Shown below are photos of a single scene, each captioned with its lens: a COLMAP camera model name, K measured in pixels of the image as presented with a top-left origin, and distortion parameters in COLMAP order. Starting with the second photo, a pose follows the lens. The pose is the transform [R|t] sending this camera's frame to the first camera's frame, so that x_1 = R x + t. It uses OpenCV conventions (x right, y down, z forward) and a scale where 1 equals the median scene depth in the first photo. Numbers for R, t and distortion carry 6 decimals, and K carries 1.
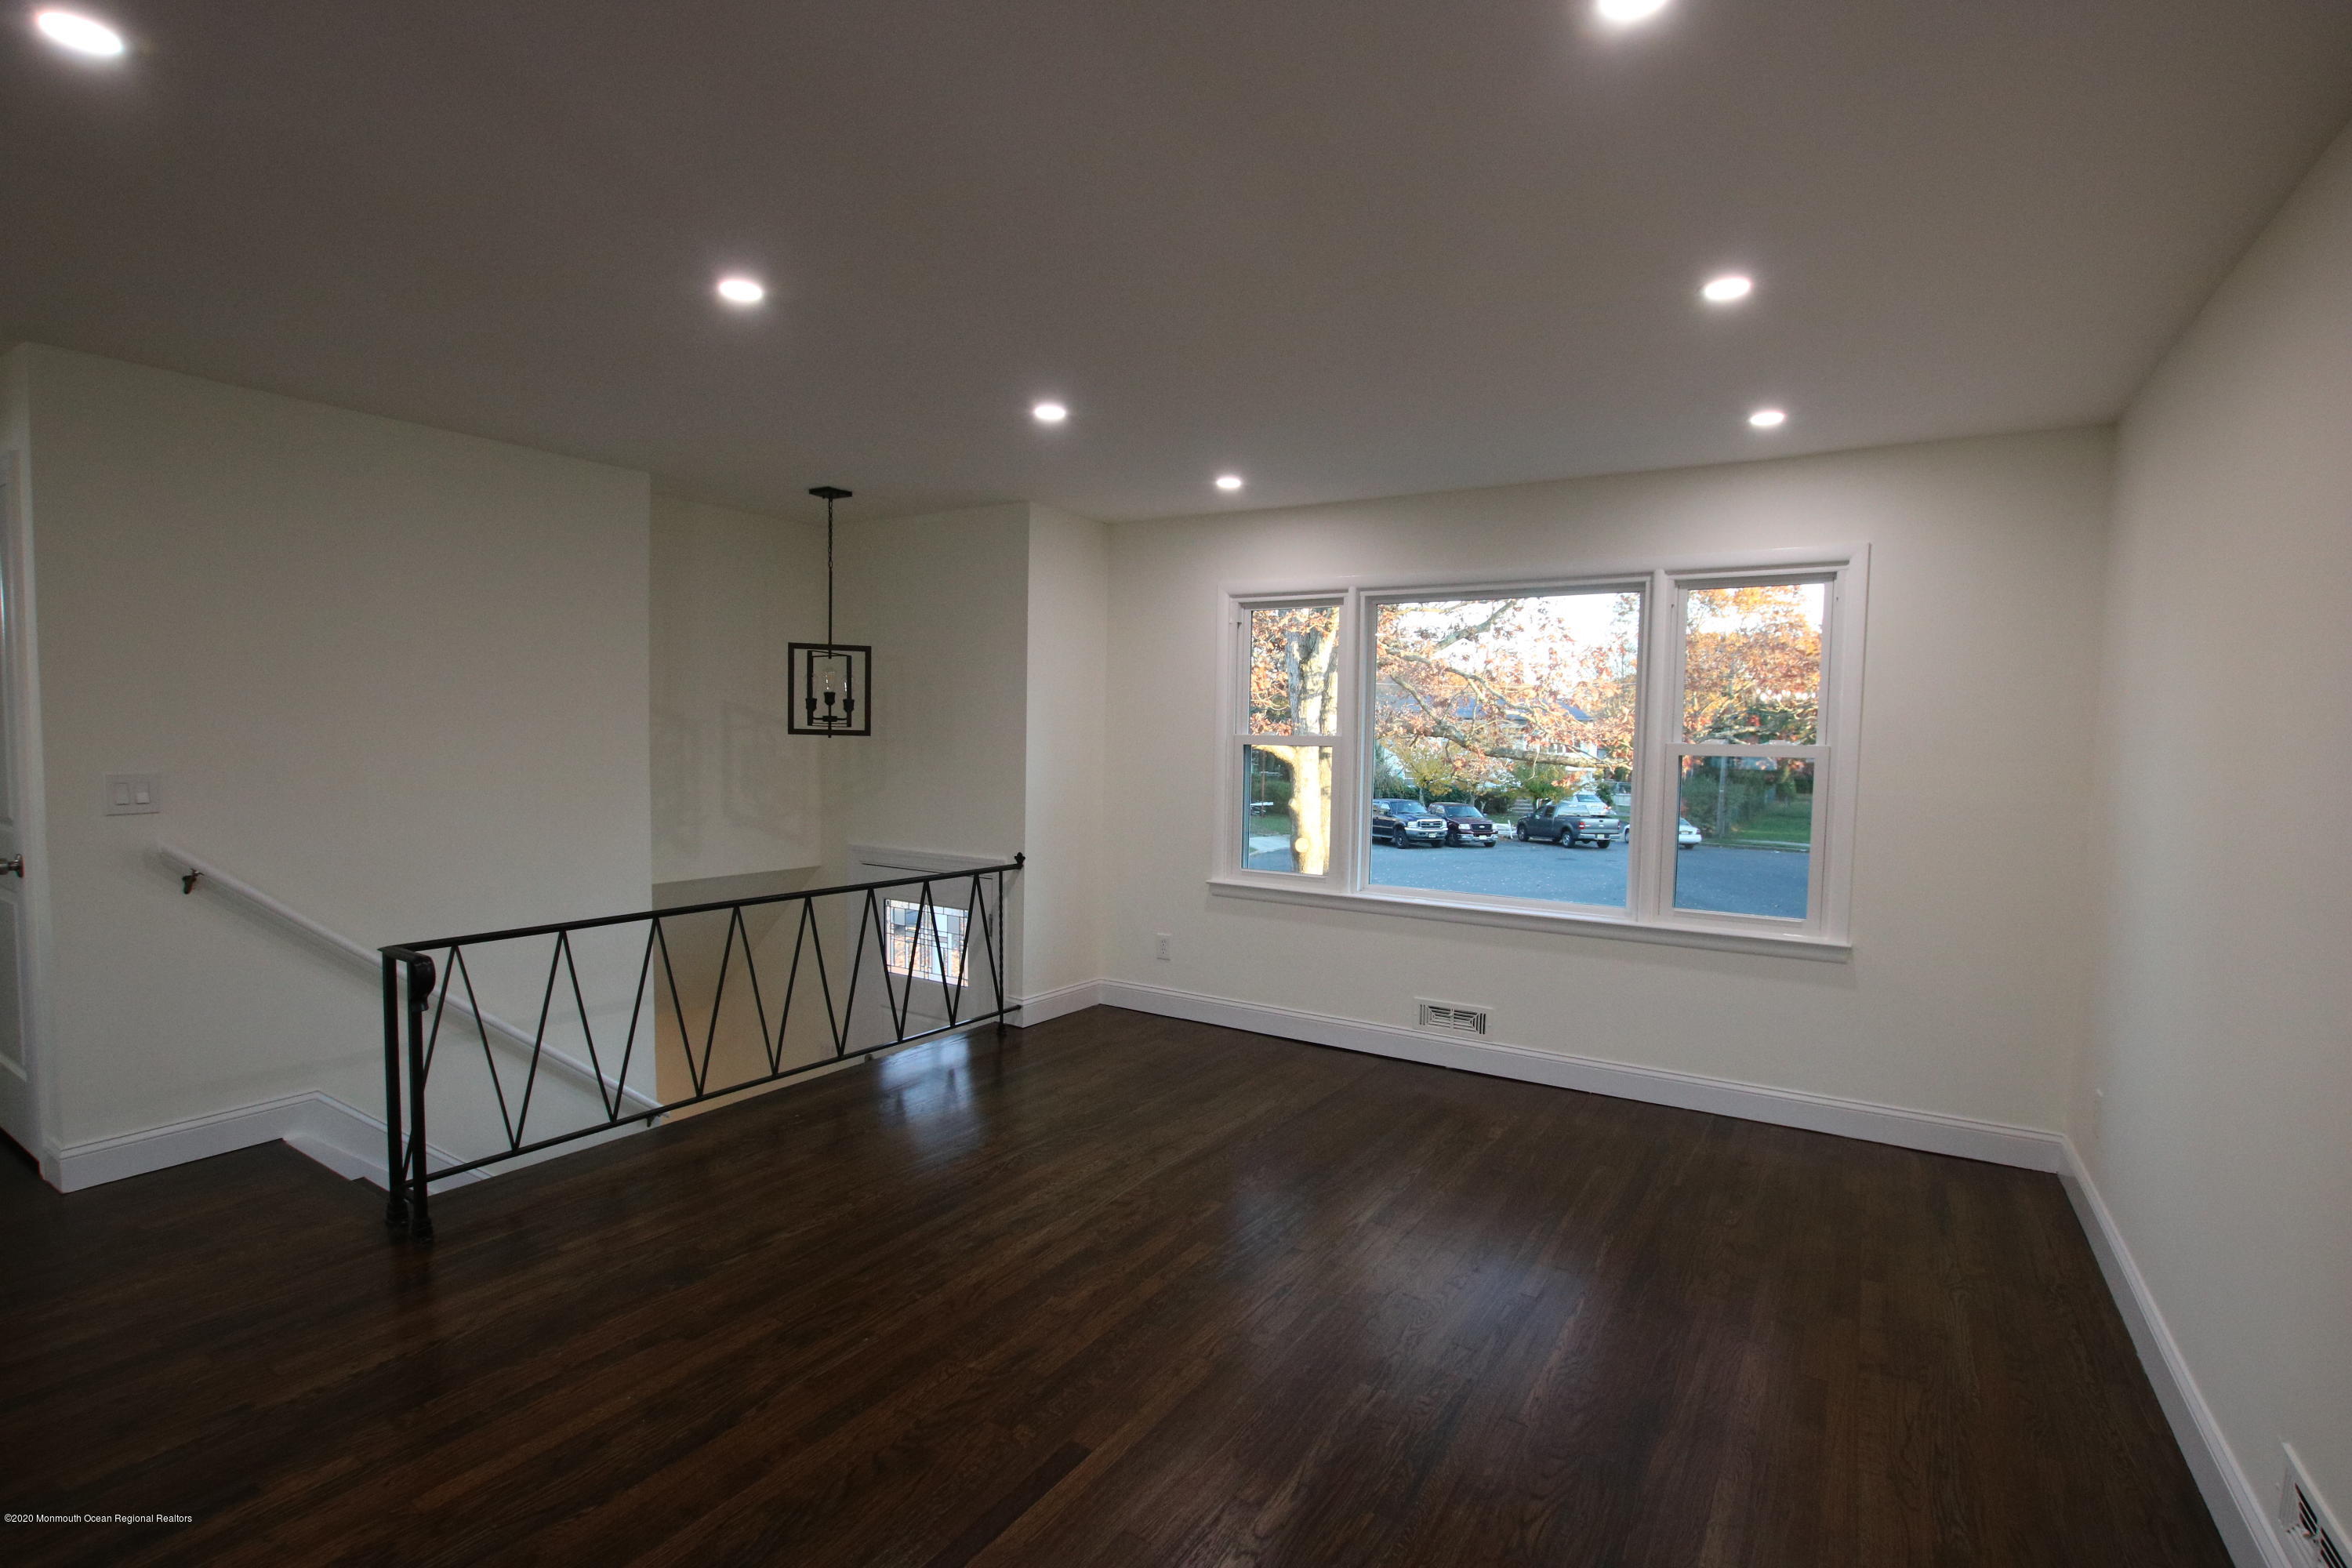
lens RADIAL K [[1085.1, 0, 1176.0], [0, 1085.1, 784.0], [0, 0, 1]] dist [-0.048086, 0.011091]
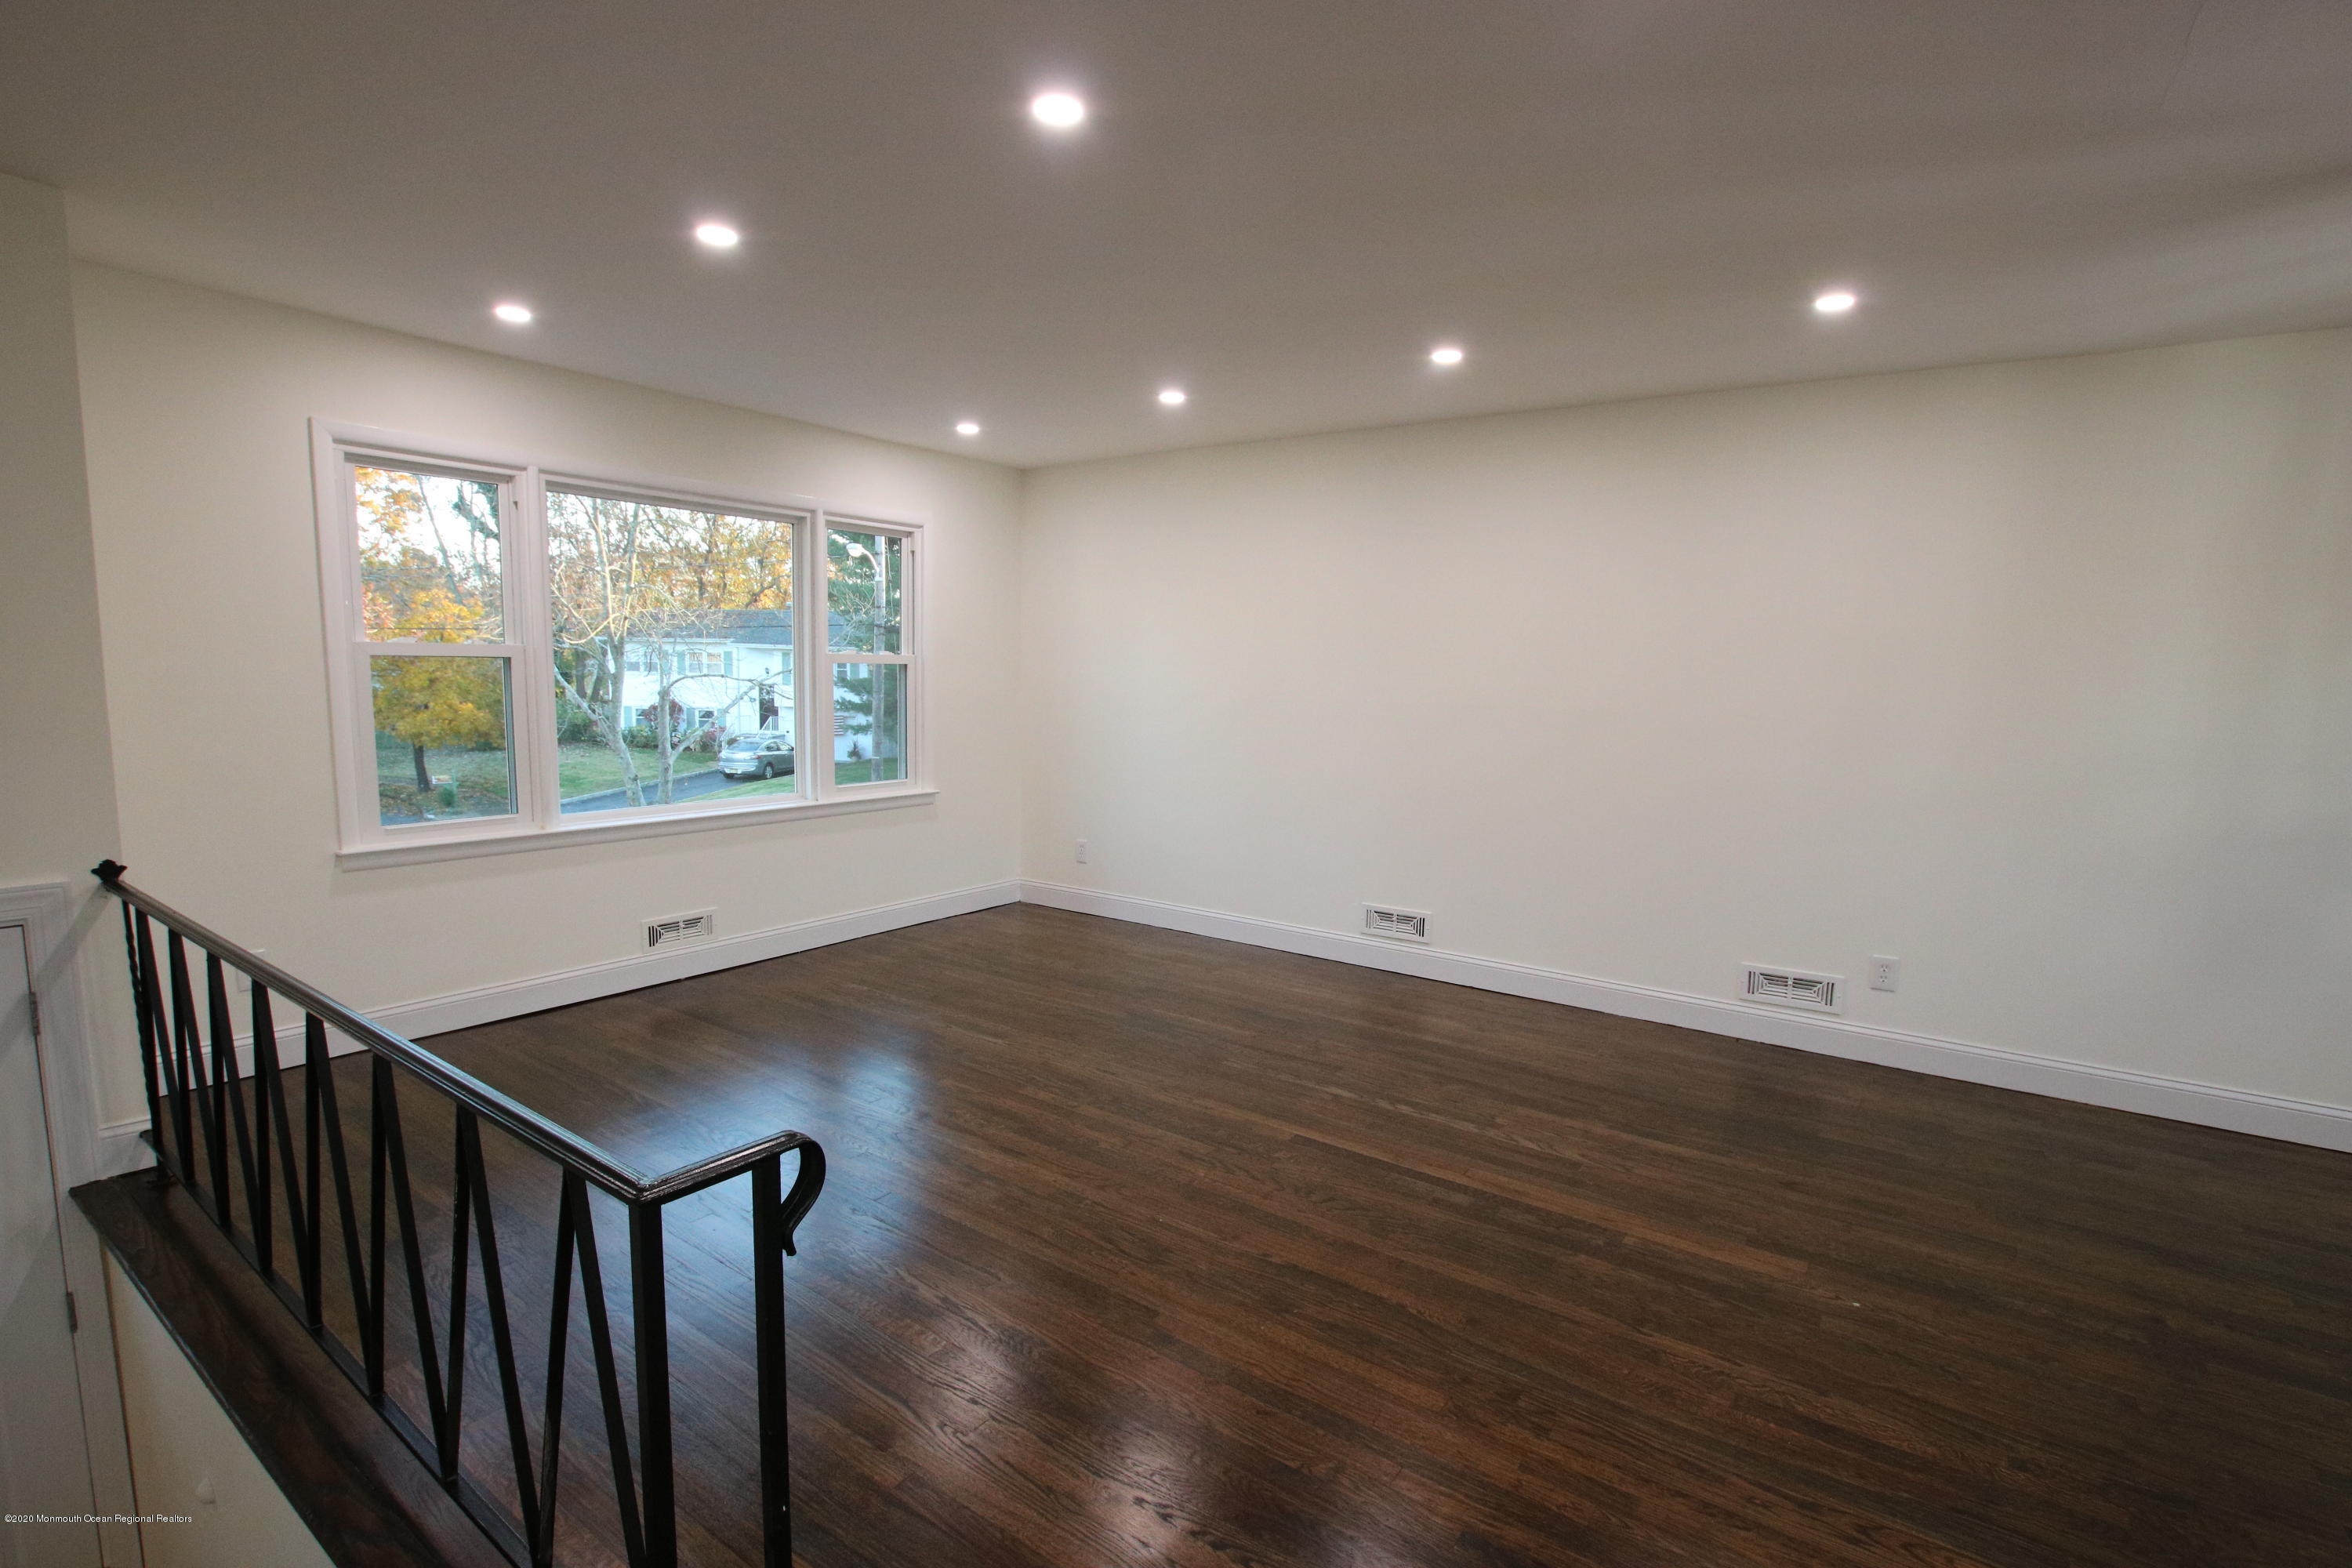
lens RADIAL K [[1081.1, 0, 1176.0], [0, 1081.1, 784.0], [0, 0, 1]] dist [-0.000017, 0.000002]
pose [[0.069782, -0.127884, 0.989331, -0.790947], [0.018382, 0.991745, 0.126900, -0.041686], [-0.997393, 0.009330, 0.071556, 0.531890]]
